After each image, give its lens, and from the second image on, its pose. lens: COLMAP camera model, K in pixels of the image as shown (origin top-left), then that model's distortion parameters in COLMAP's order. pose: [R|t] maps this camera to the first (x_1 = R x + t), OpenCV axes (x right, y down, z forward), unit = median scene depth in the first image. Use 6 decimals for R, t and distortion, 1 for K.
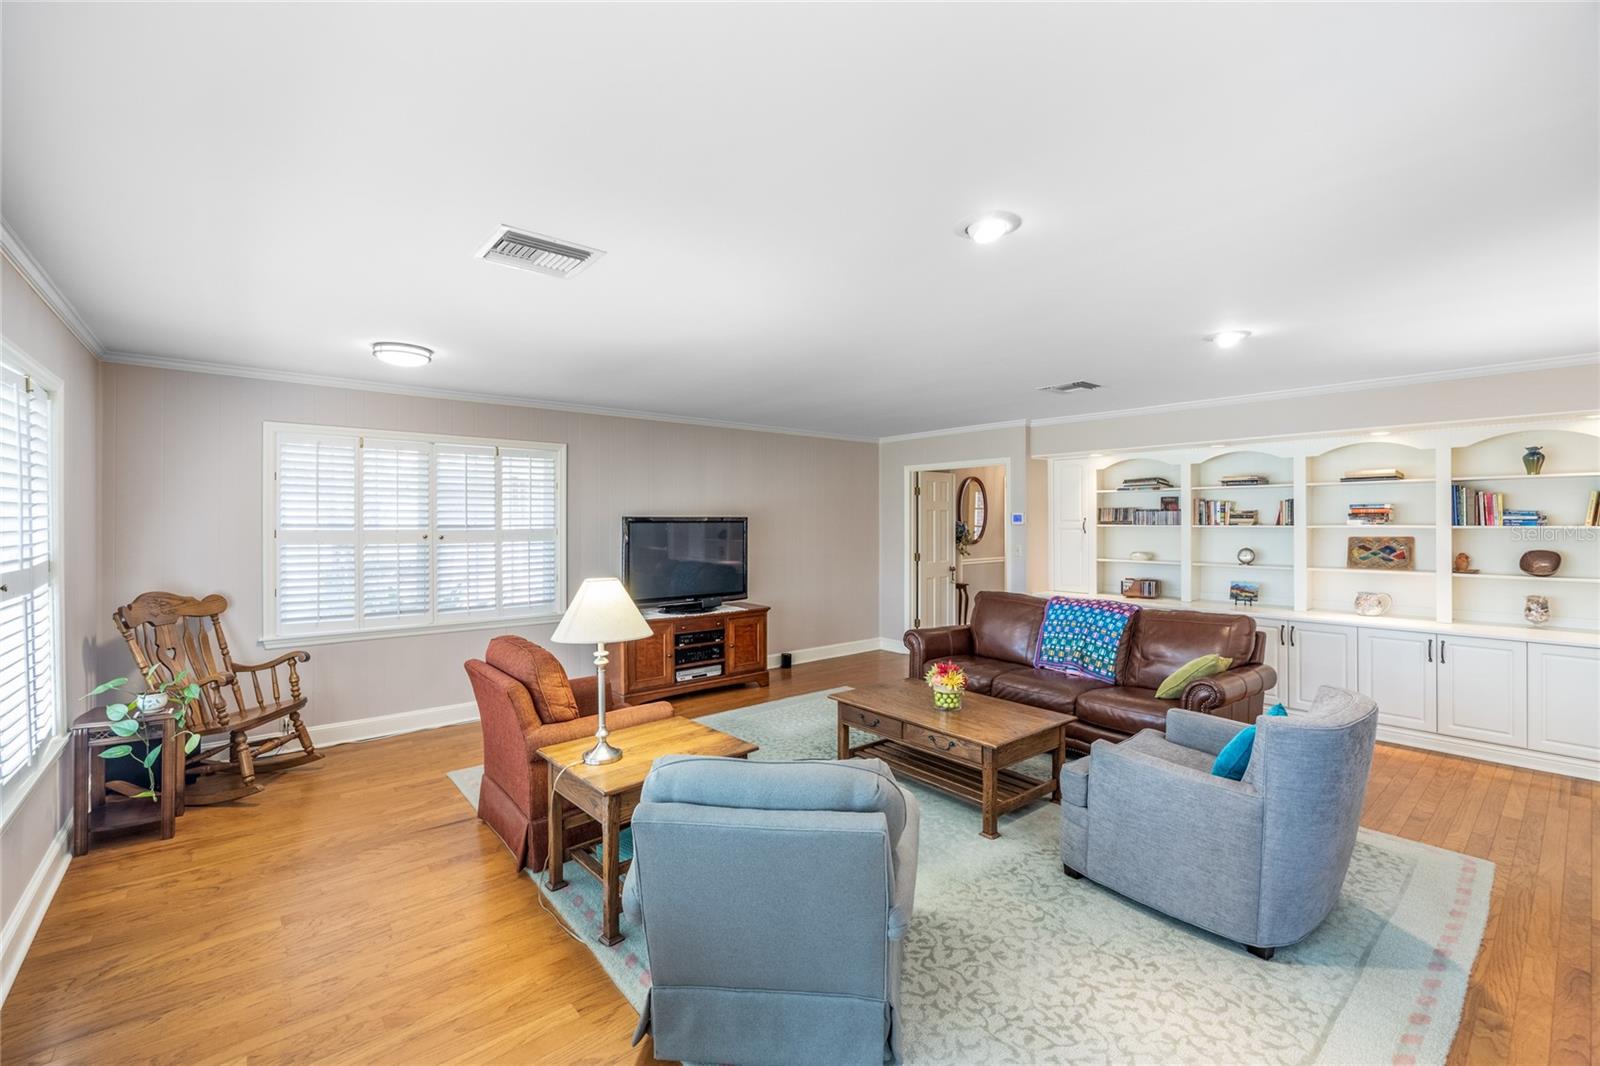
lens RADIAL K [[687.5, 0, 798.3], [0, 687.5, 522.7], [0, 0, 1]] dist [0.000988, 0.000162]
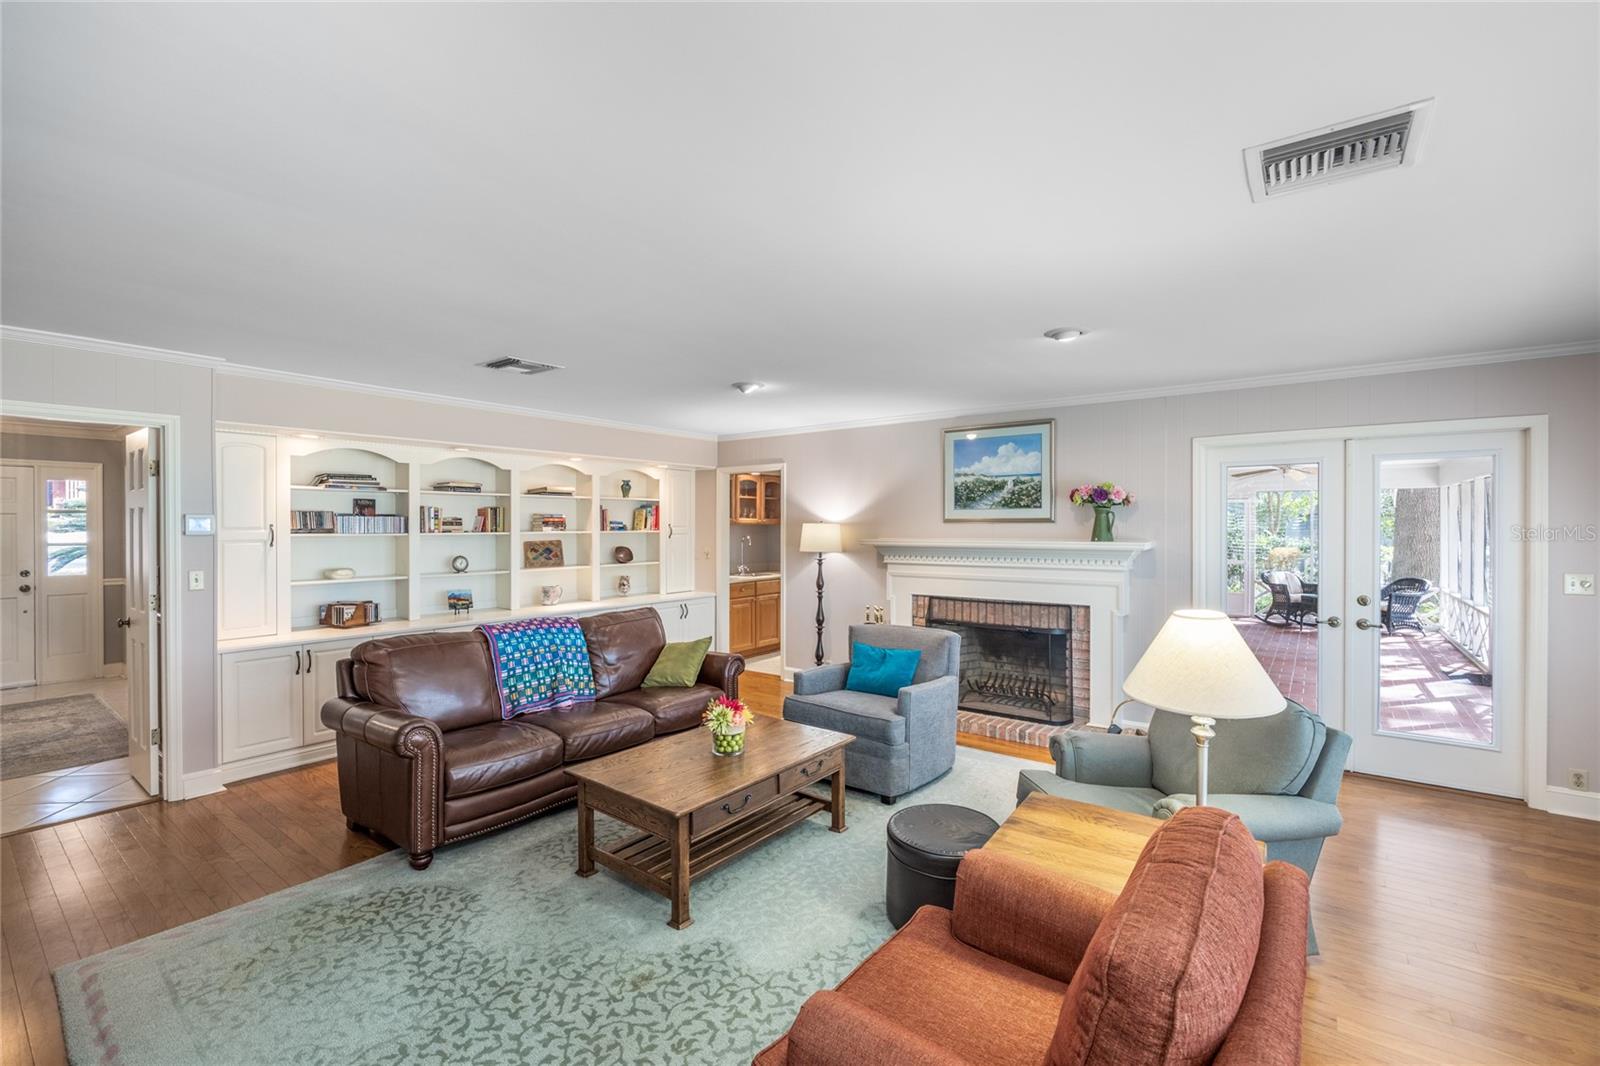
lens RADIAL K [[687.5, 0, 803.2], [0, 687.5, 536.6], [0, 0, 1]] dist [0.000988, 0.000162]
pose [[-0.227230, -0.014164, 0.973738, -0.412683], [0.003425, 0.999876, 0.015343, -0.003818], [-0.973835, 0.006822, -0.227154, 0.735286]]
